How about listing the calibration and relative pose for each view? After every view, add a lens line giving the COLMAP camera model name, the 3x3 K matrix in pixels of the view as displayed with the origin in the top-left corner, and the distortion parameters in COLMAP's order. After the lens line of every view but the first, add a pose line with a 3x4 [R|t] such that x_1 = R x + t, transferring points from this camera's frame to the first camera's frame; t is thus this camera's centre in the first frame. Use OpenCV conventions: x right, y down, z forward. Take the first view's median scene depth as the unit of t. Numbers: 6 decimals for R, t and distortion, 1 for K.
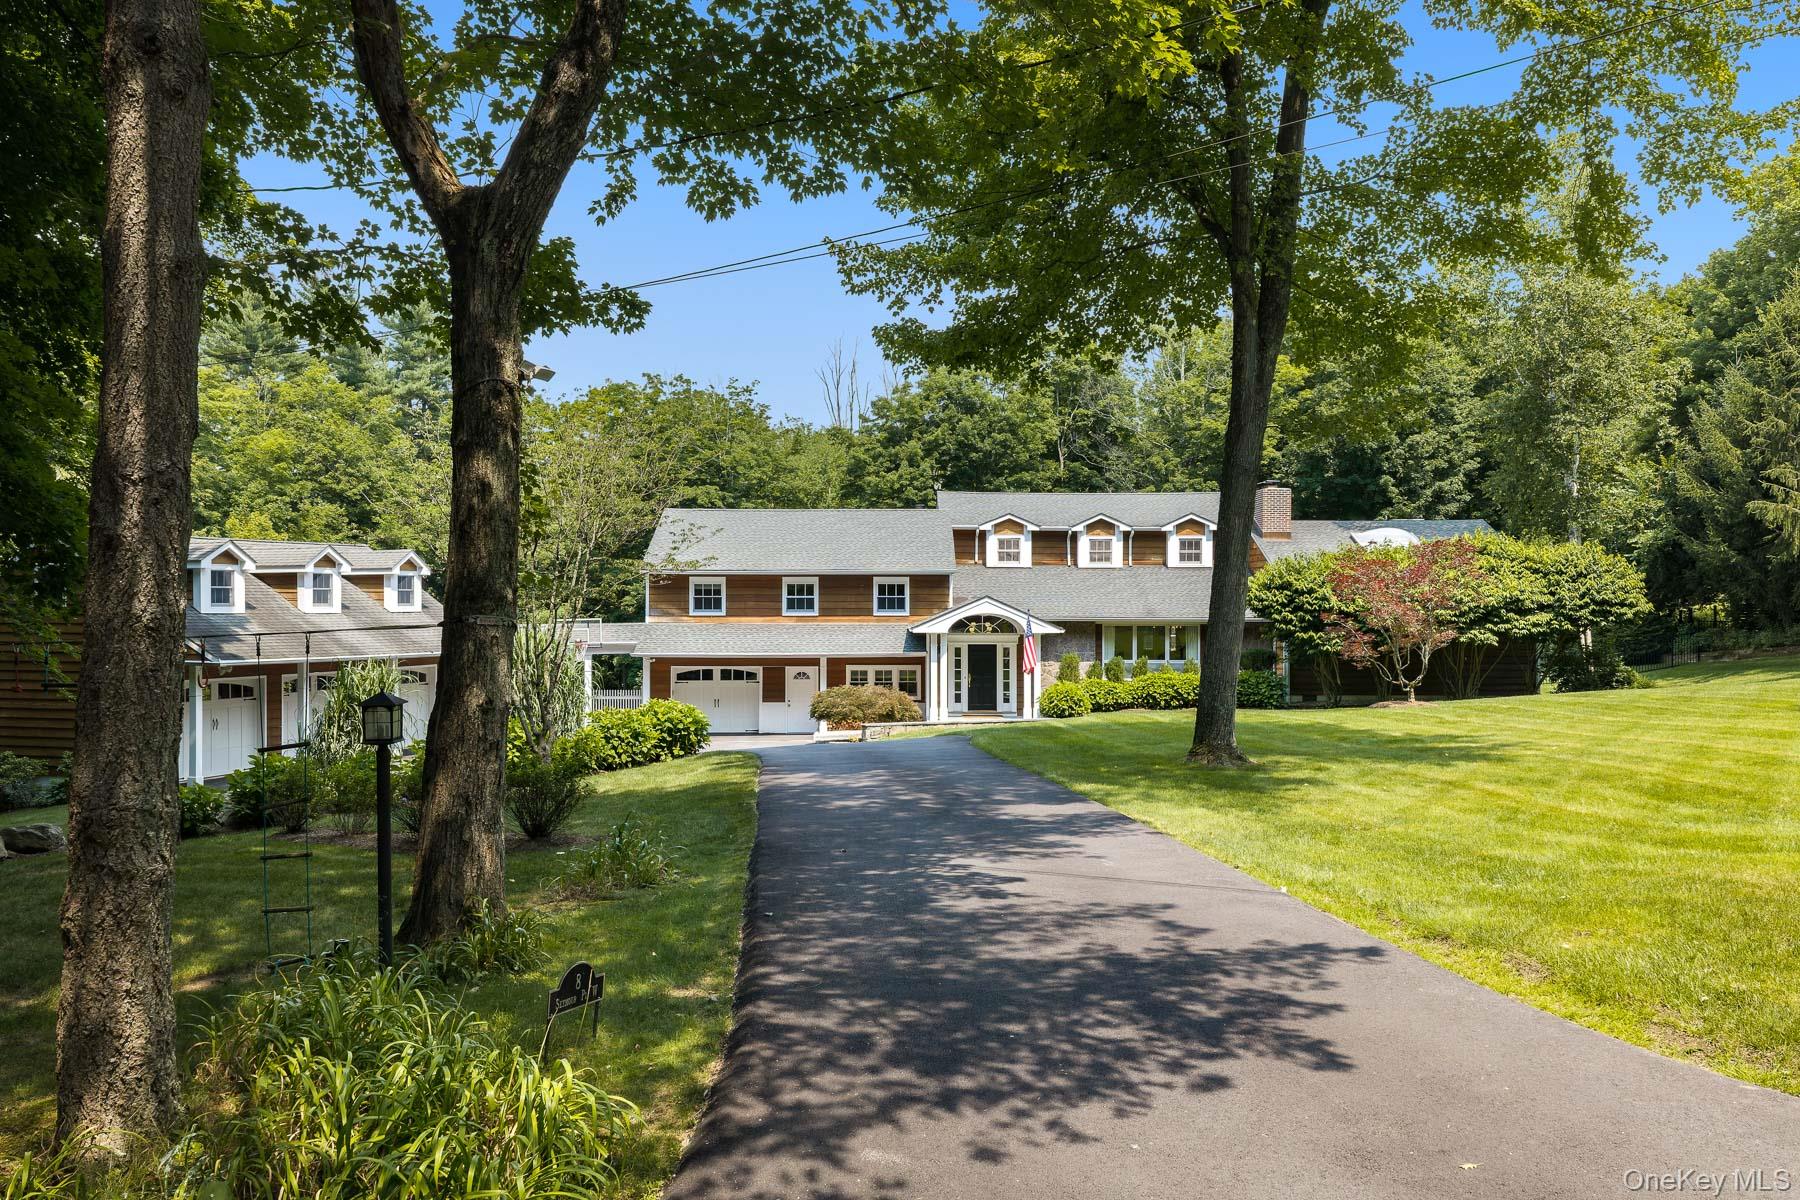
lens RADIAL K [[1517.4, 0, 898.0], [0, 1517.4, 601.3], [0, 0, 1]] dist [0.040441, -0.005864]
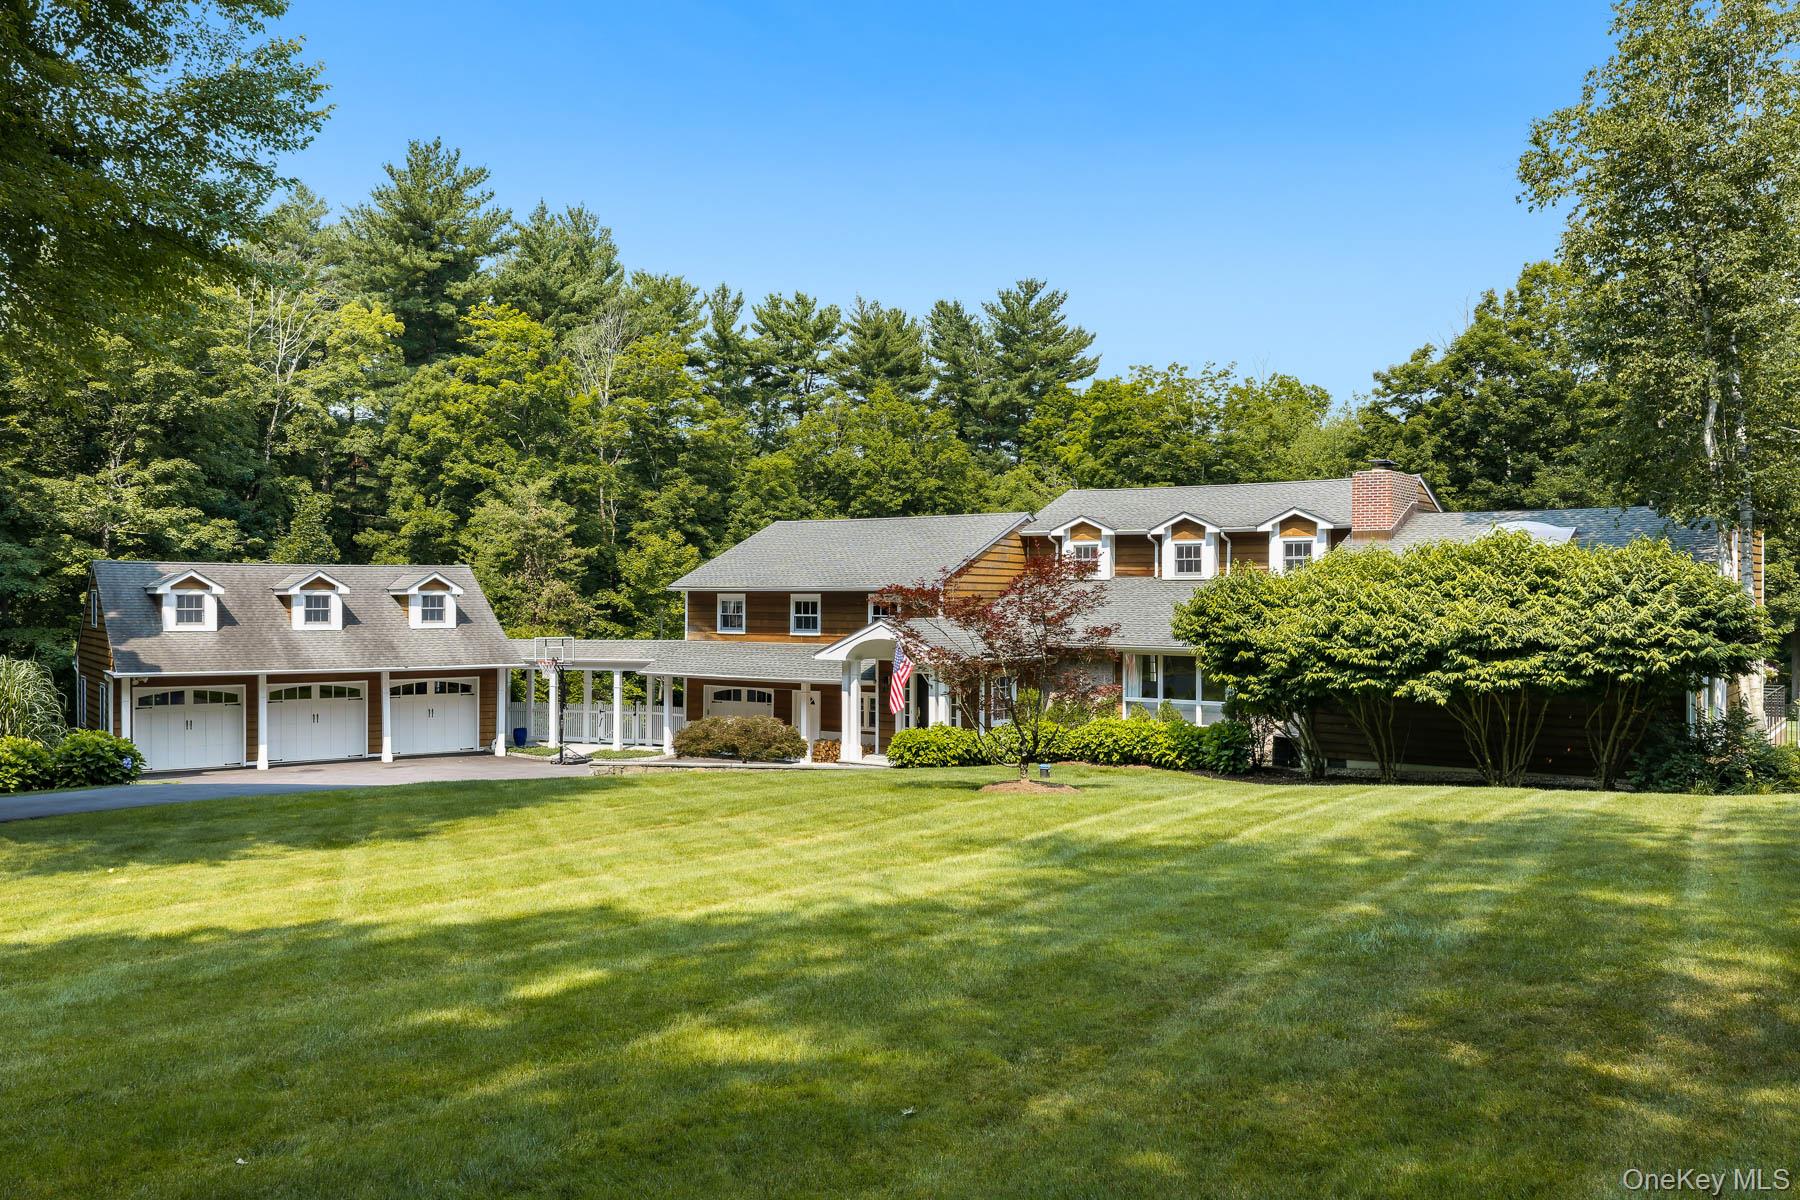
lens RADIAL K [[1517.4, 0, 899.5], [0, 1517.4, 599.3], [0, 0, 1]] dist [0.040441, -0.005864]
pose [[0.777980, 0.003970, -0.628277, 0.565279], [-0.001173, 0.999987, 0.004866, -0.017288], [0.628288, -0.003049, 0.777975, 0.317707]]
